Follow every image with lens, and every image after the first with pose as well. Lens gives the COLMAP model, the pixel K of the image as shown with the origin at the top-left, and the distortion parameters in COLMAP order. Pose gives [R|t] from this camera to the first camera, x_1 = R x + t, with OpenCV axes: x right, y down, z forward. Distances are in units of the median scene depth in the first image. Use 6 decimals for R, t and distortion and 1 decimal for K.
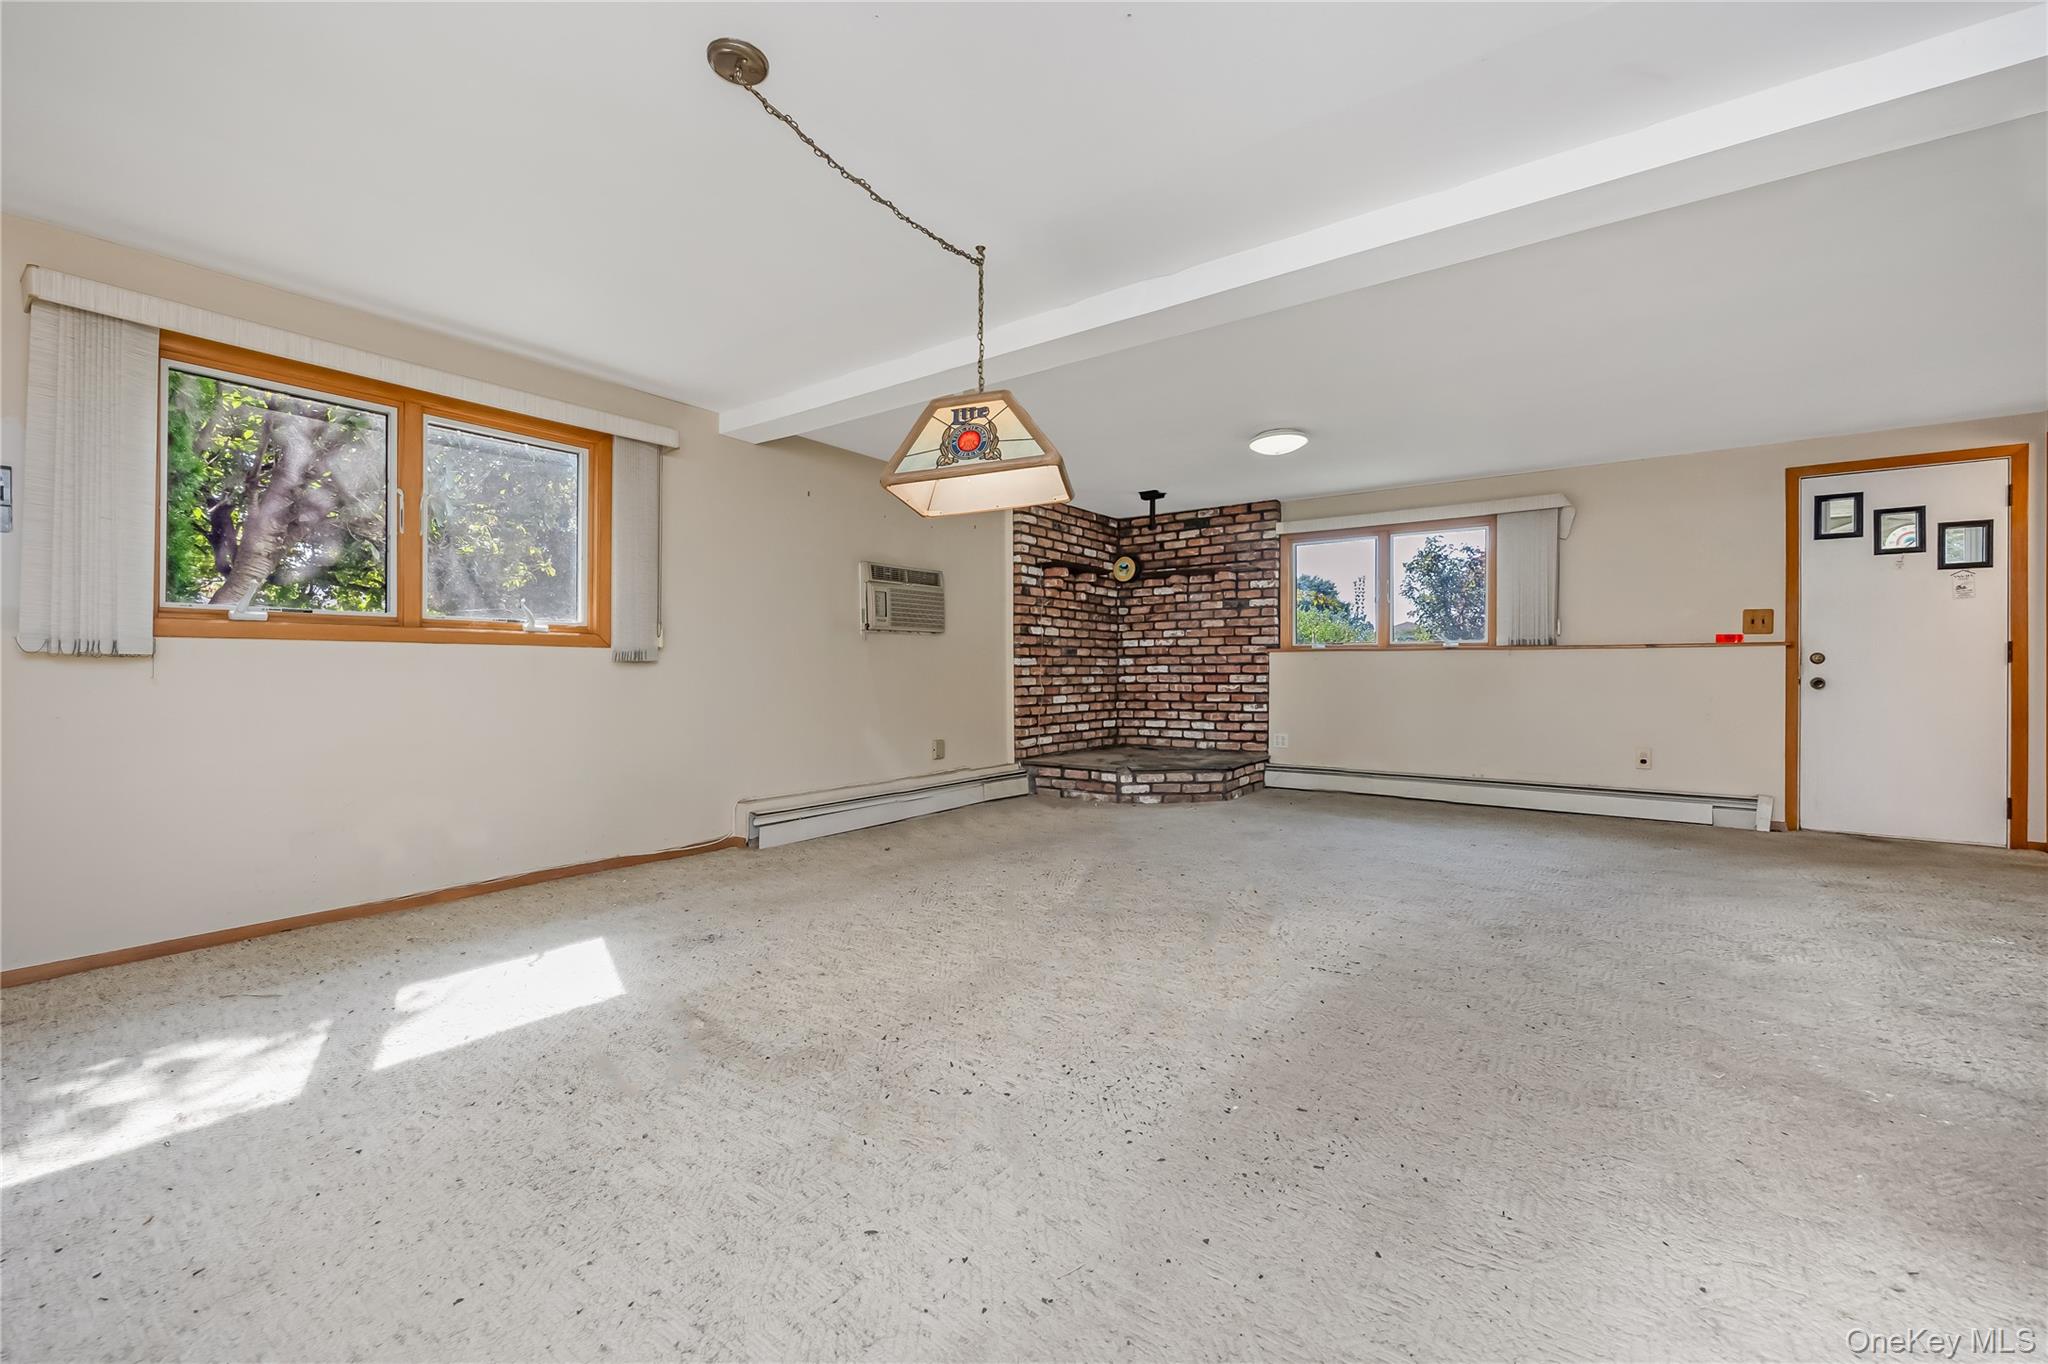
lens RADIAL K [[838.4, 0, 1029.2], [0, 838.4, 674.4], [0, 0, 1]] dist [0.012607, 0.000407]
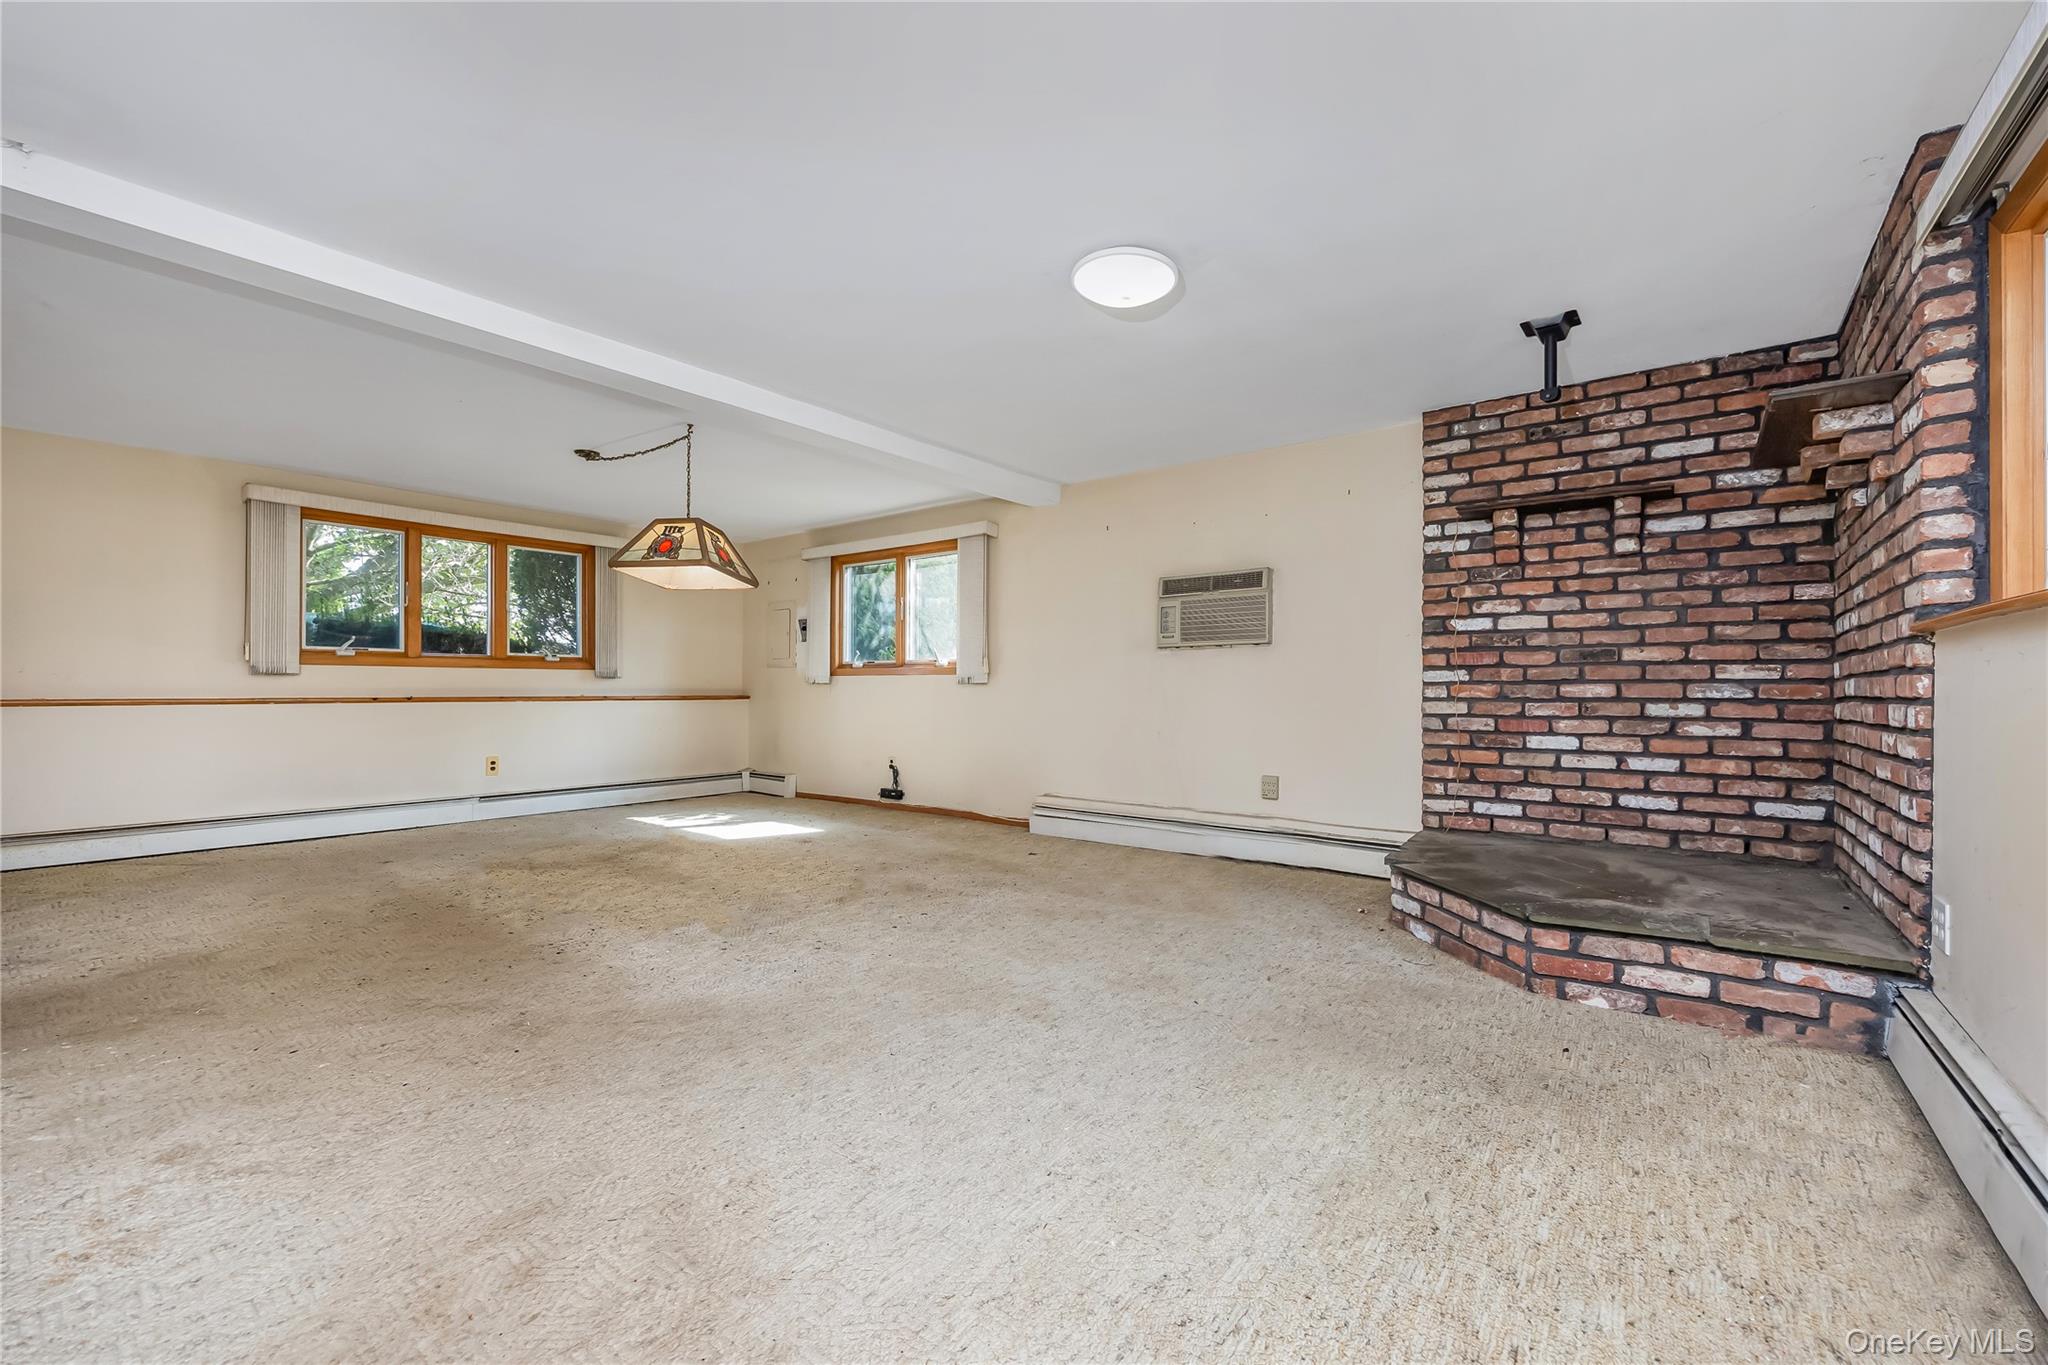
lens RADIAL K [[838.4, 0, 1021.9], [0, 838.4, 684.1], [0, 0, 1]] dist [0.012607, 0.000407]
pose [[-0.030039, -0.006295, -0.999529, 0.611728], [-0.006687, 0.999959, -0.006096, -0.002967], [0.999526, 0.006501, -0.030079, 0.675269]]
